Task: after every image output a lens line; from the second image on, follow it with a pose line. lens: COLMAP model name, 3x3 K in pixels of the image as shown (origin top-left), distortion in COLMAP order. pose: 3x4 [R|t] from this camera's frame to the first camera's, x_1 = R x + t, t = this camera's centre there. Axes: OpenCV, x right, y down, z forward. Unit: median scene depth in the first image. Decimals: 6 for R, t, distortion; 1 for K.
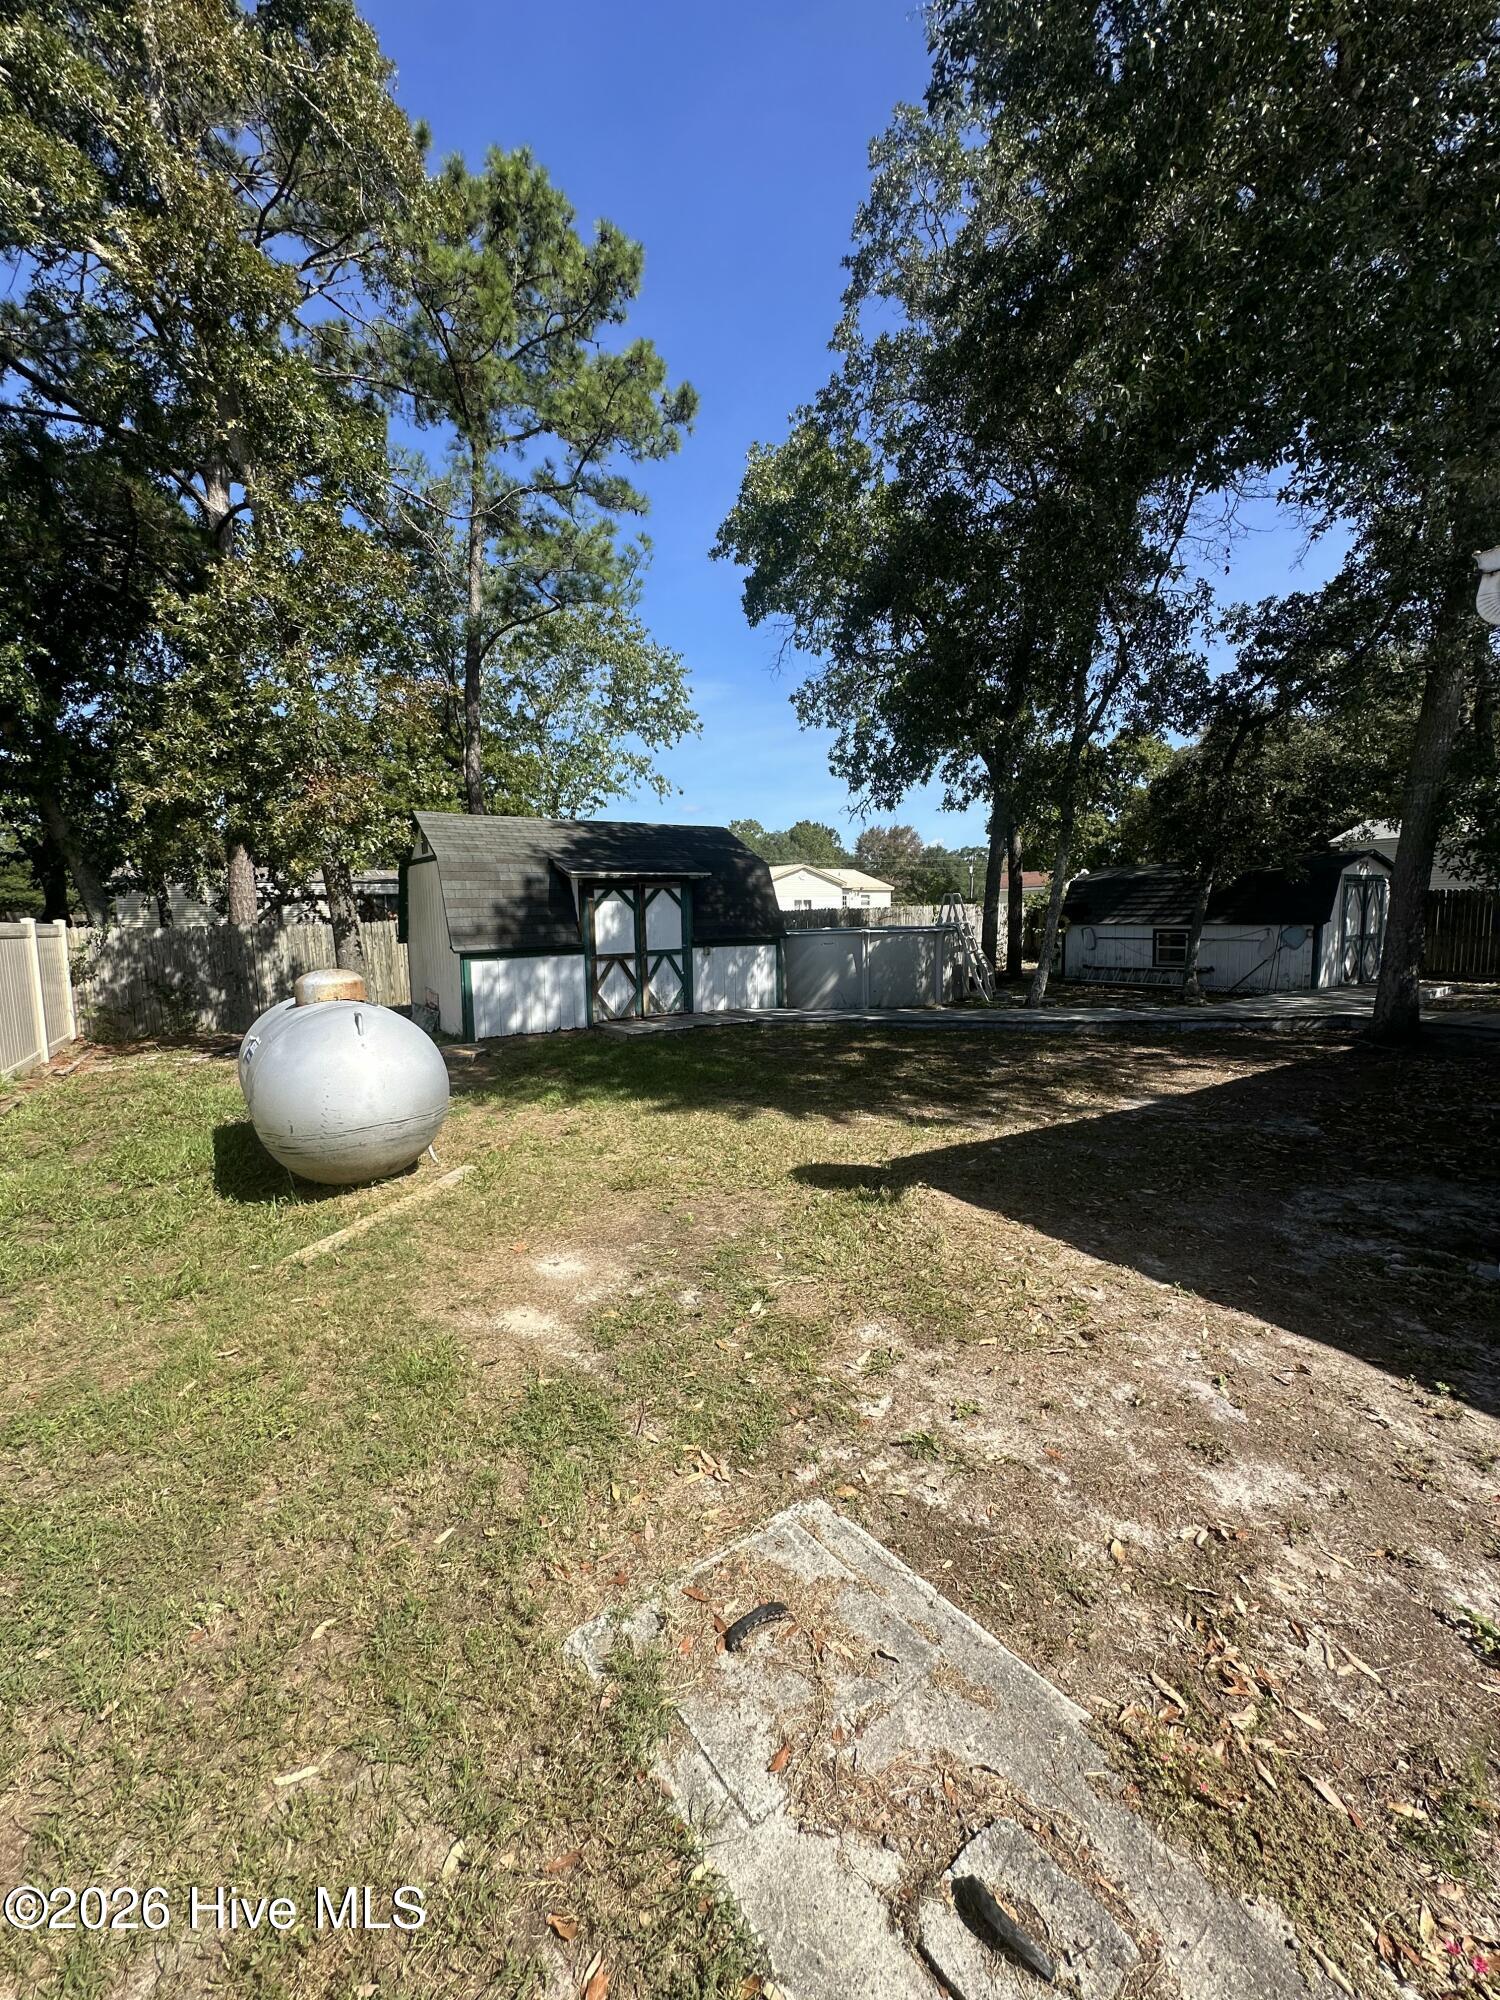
lens RADIAL K [[800.3, 0, 743.0], [0, 800.3, 1000.3], [0, 0, 1]] dist [-0.001644, -0.000780]
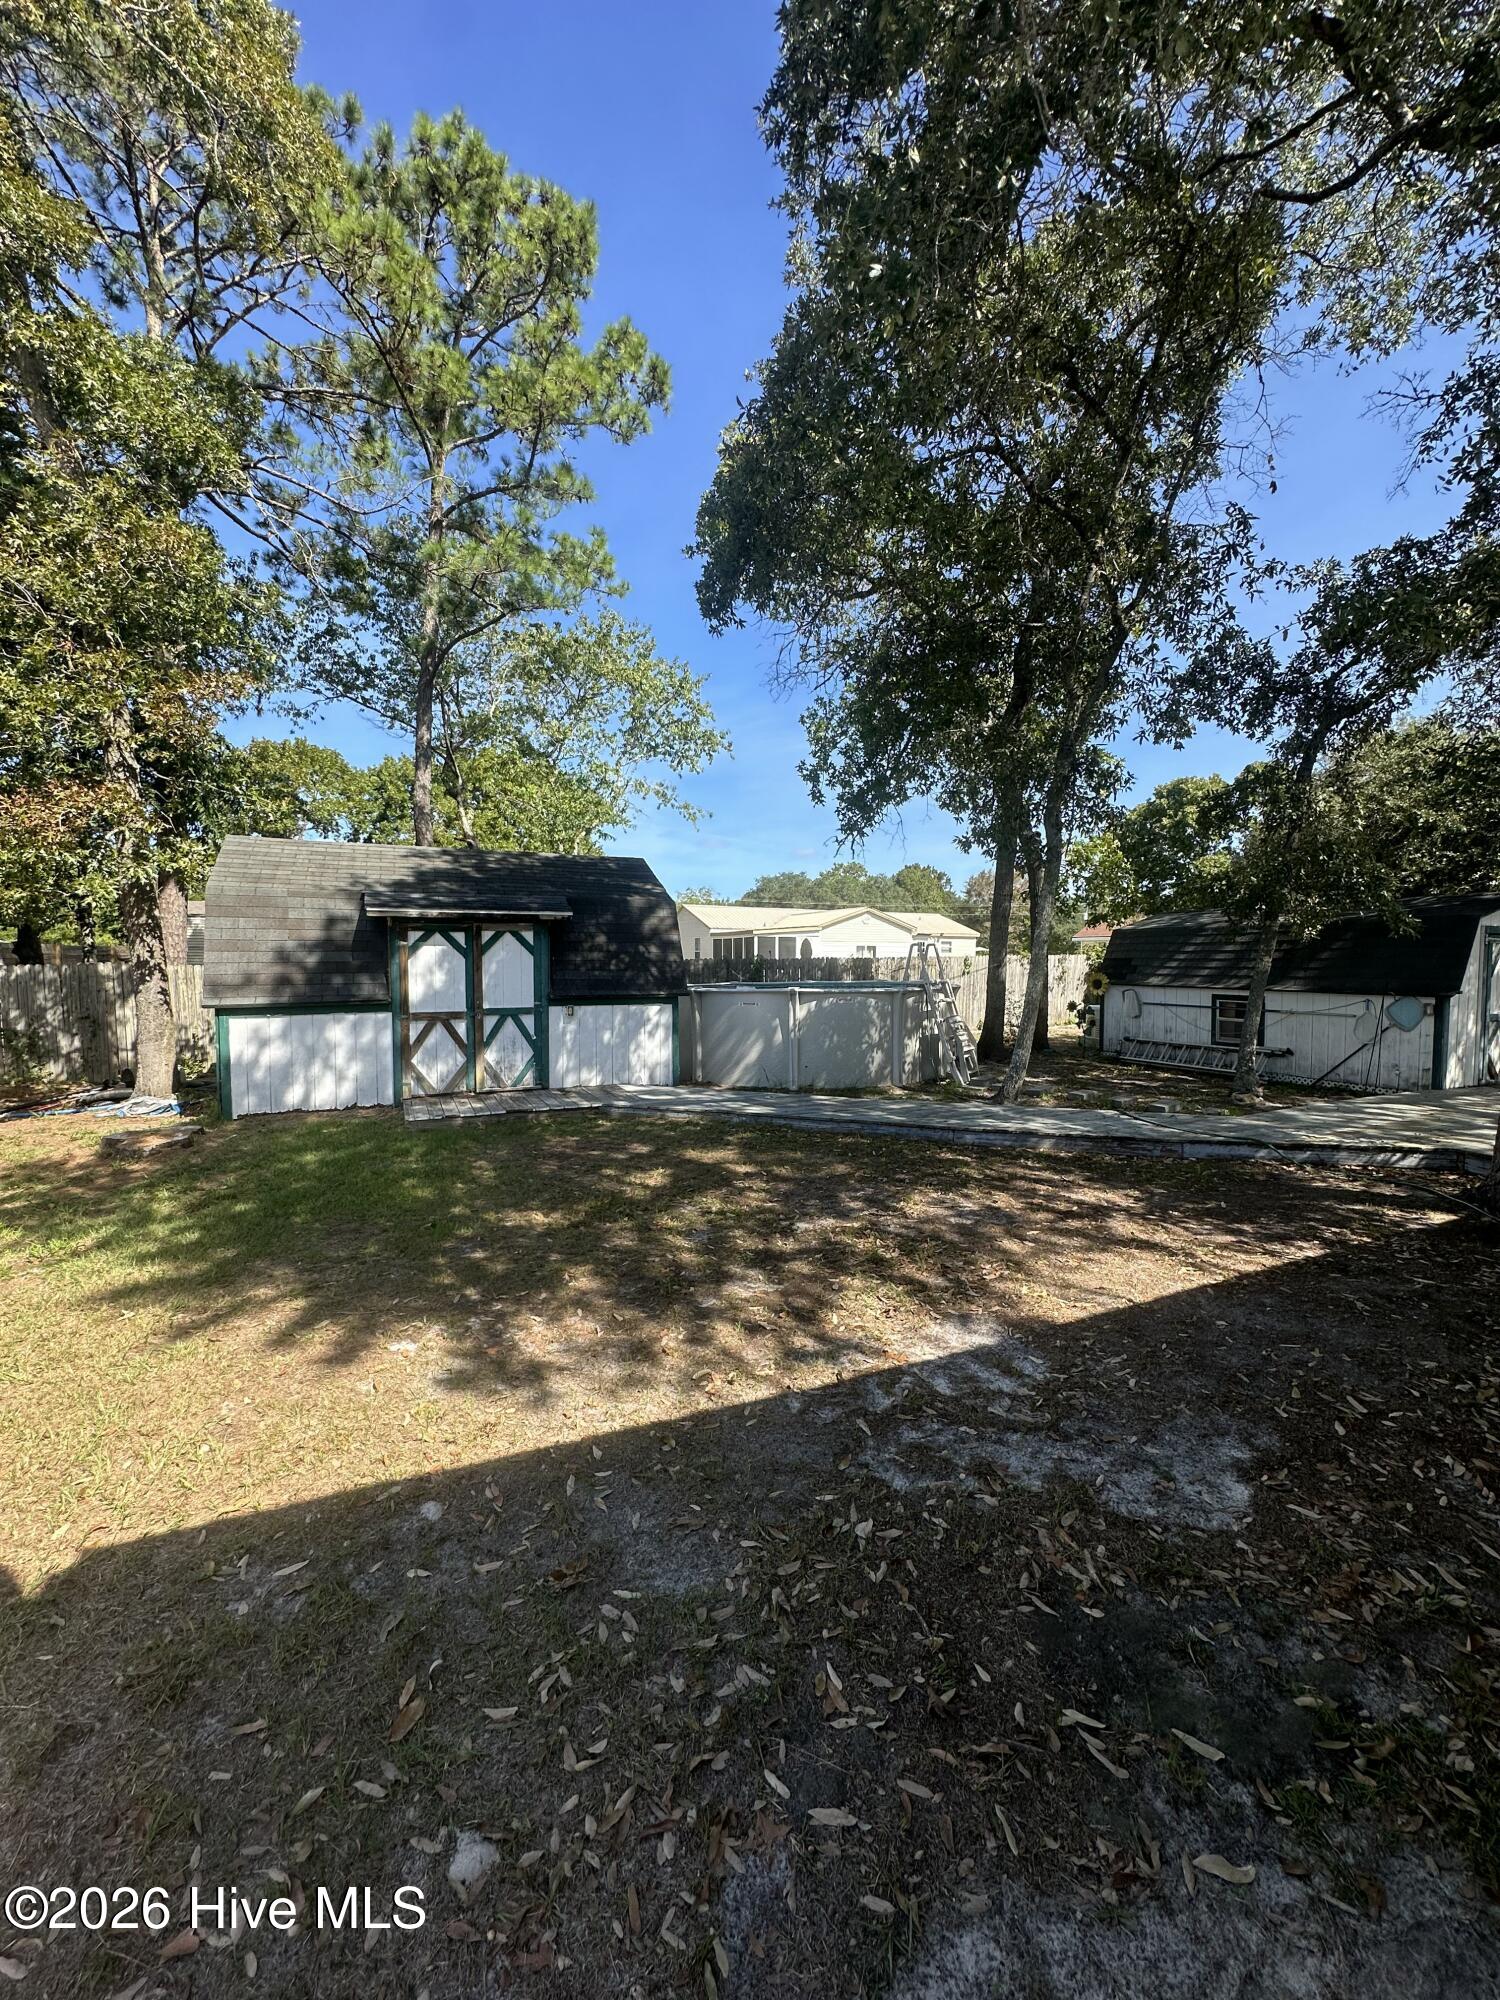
lens RADIAL K [[800.3, 0, 754.6], [0, 800.3, 999.2], [0, 0, 1]] dist [-0.001644, -0.000780]
pose [[0.989390, 0.026483, -0.142853, 0.243133], [-0.034298, 0.998030, -0.052529, -0.037891], [0.141180, 0.056871, 0.988349, 0.246793]]
